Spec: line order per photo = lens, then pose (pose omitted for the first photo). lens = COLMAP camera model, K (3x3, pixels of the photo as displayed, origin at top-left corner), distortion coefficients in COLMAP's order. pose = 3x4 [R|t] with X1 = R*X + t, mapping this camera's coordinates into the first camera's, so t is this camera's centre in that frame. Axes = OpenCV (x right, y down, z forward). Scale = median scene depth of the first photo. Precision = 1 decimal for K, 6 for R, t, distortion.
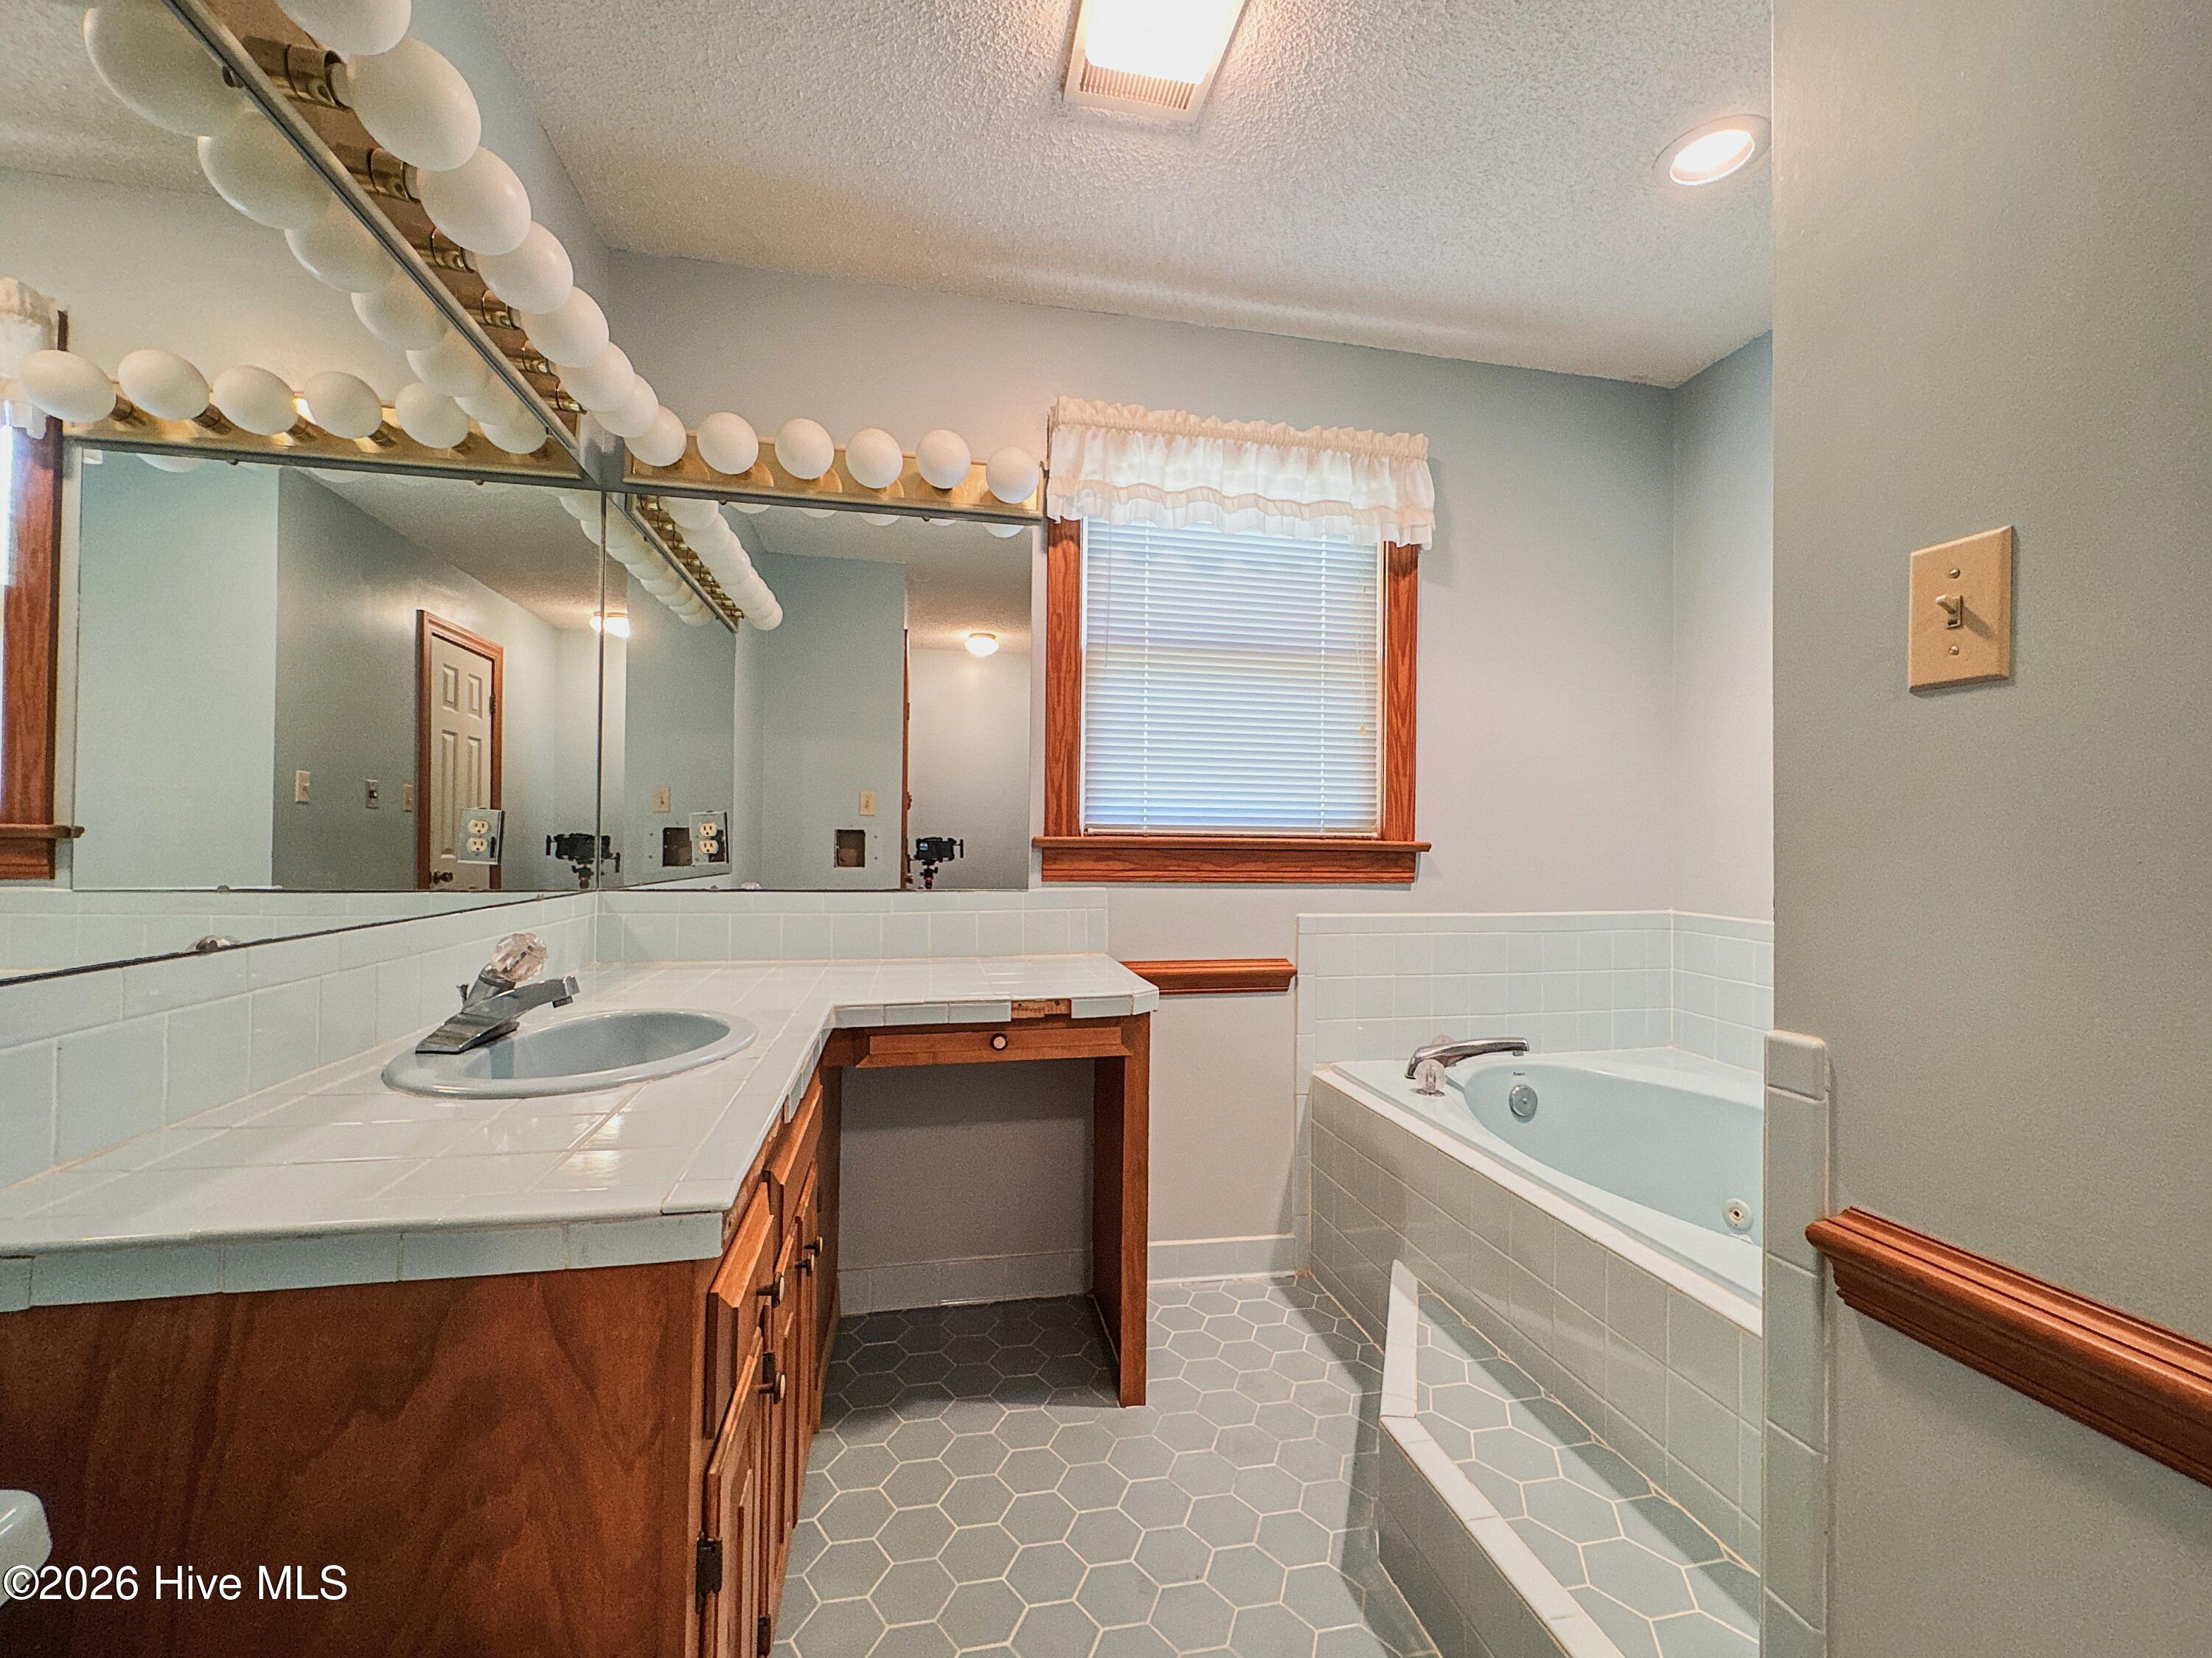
lens RADIAL K [[900.7, 0, 1104.3], [0, 900.7, 836.1], [0, 0, 1]] dist [0.001406, 0.000265]
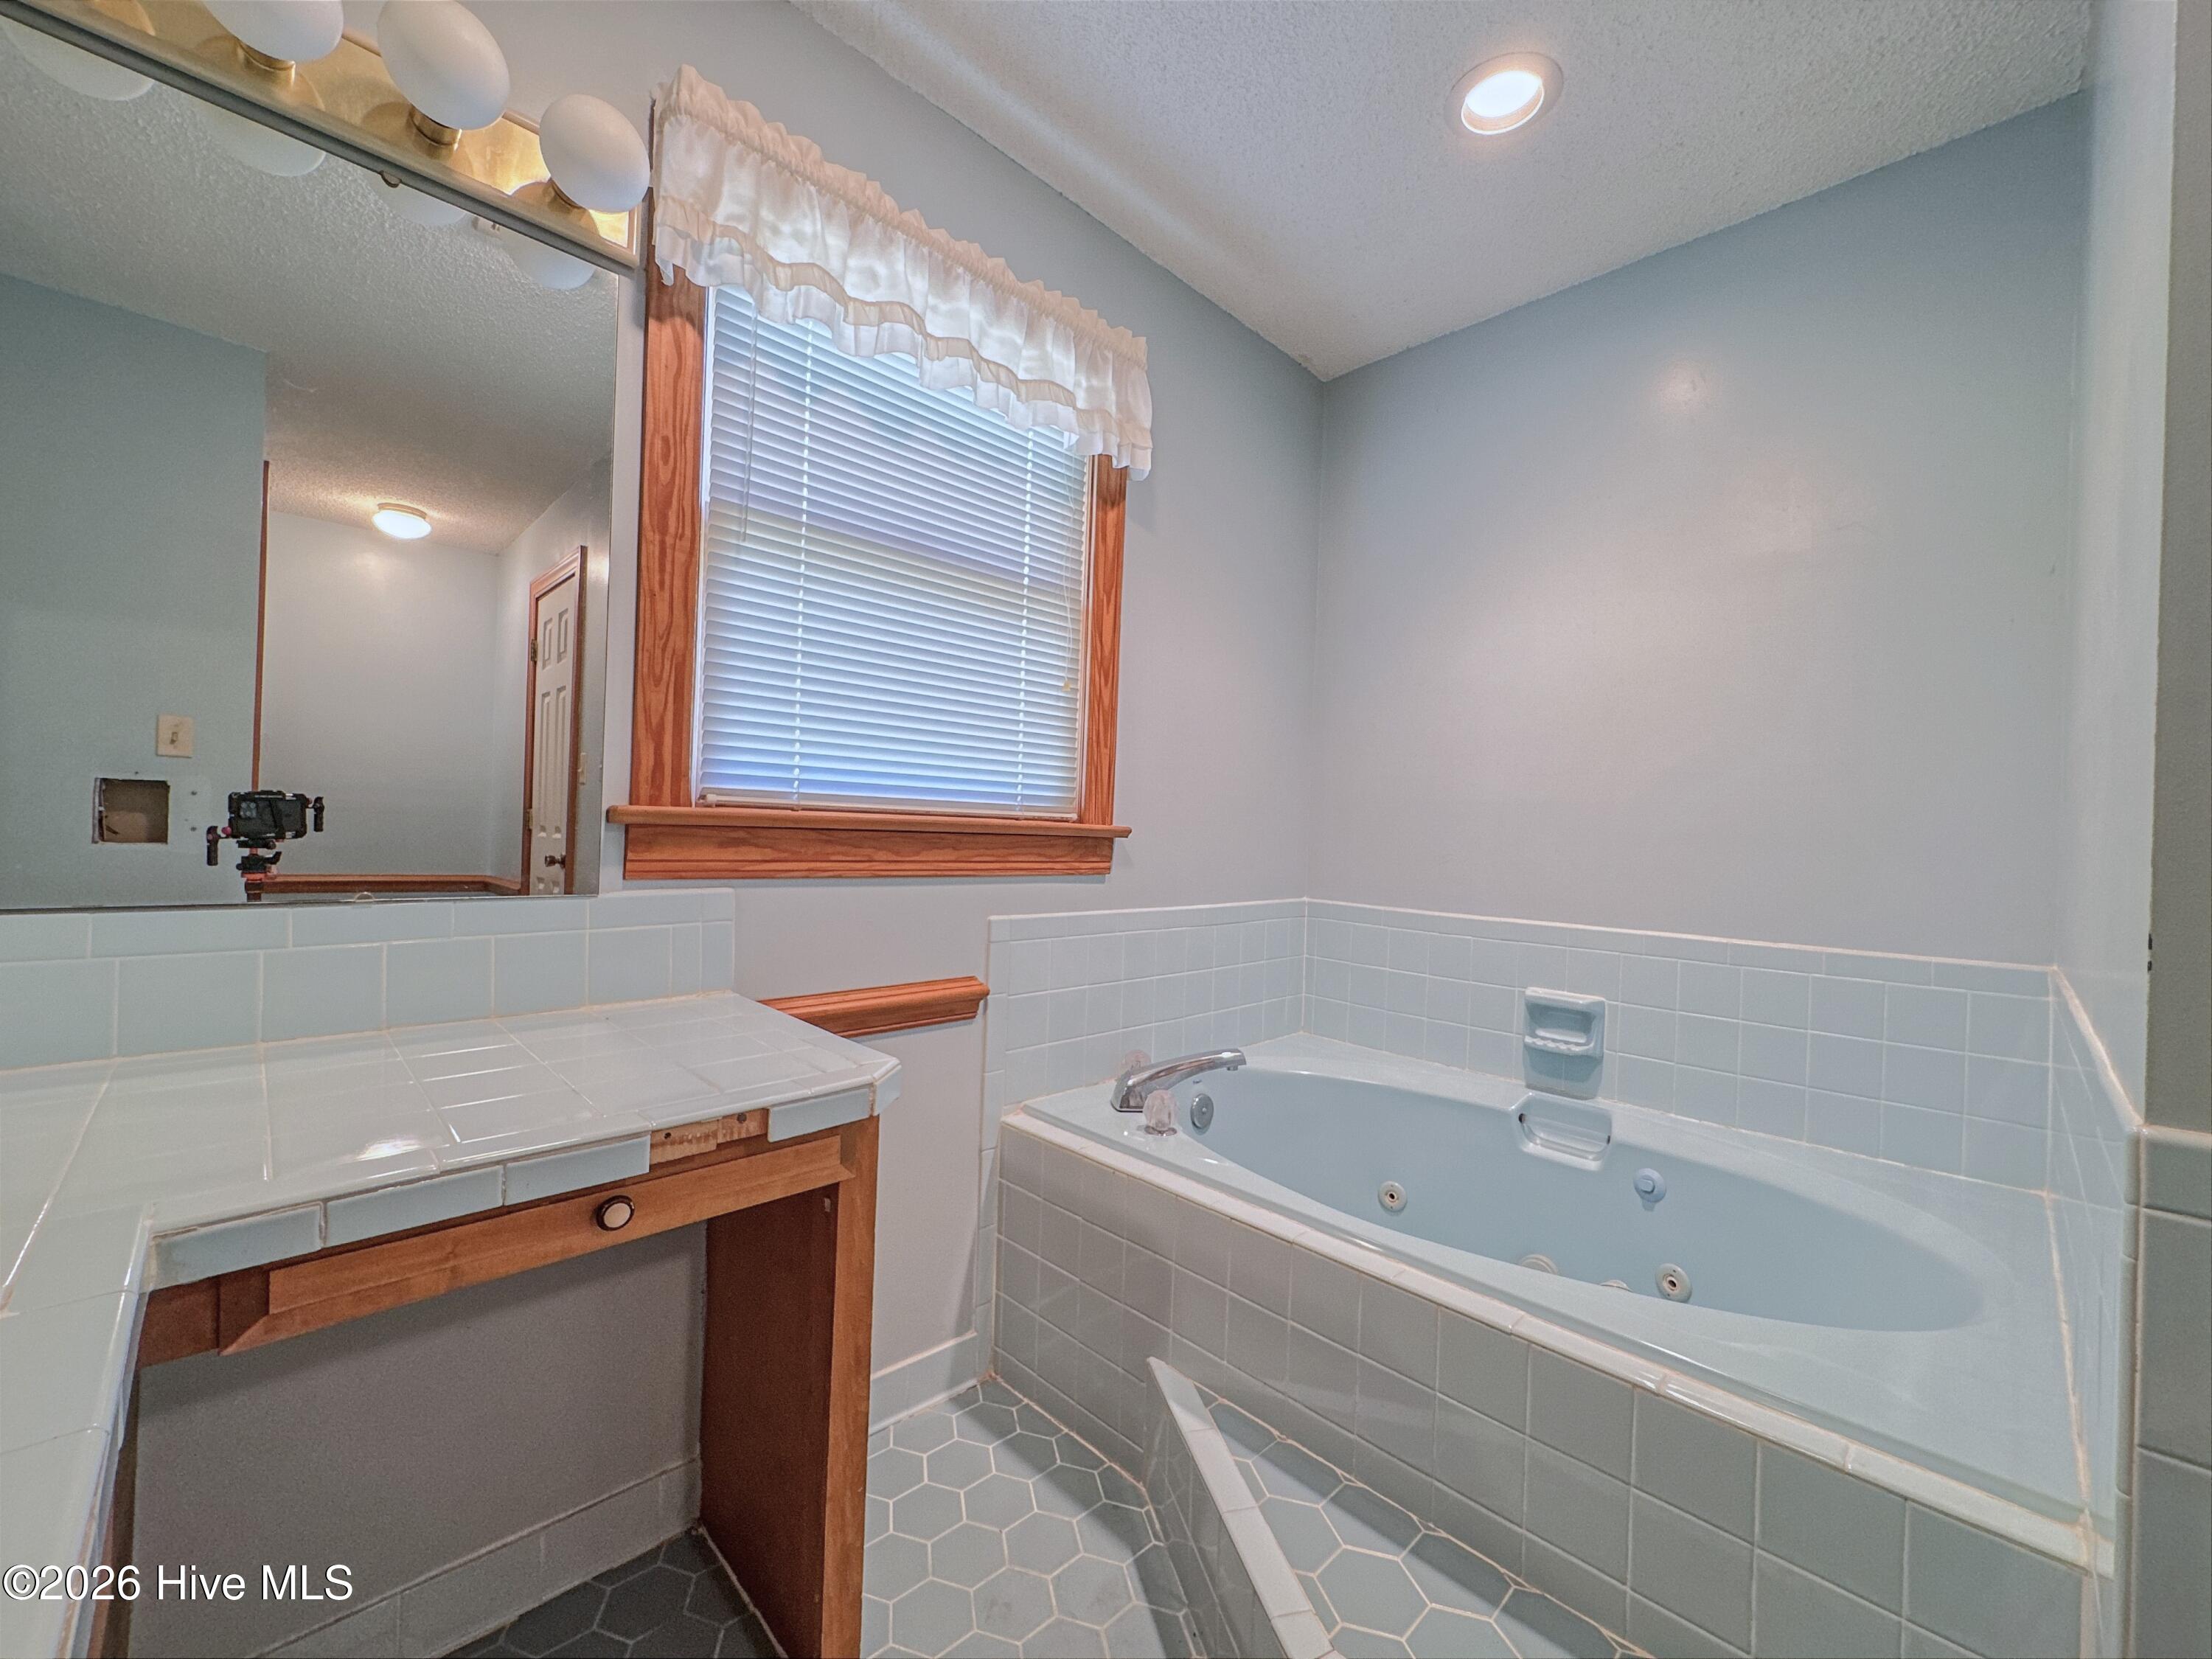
lens RADIAL K [[881.5, 0, 1105.1], [0, 881.5, 833.3], [0, 0, 1]] dist [0.000982, 0.000247]
pose [[0.840370, 0.016325, 0.541767, -0.116719], [-0.029607, 0.999437, 0.015808, 0.000624], [-0.541203, -0.029325, 0.840380, 0.330555]]
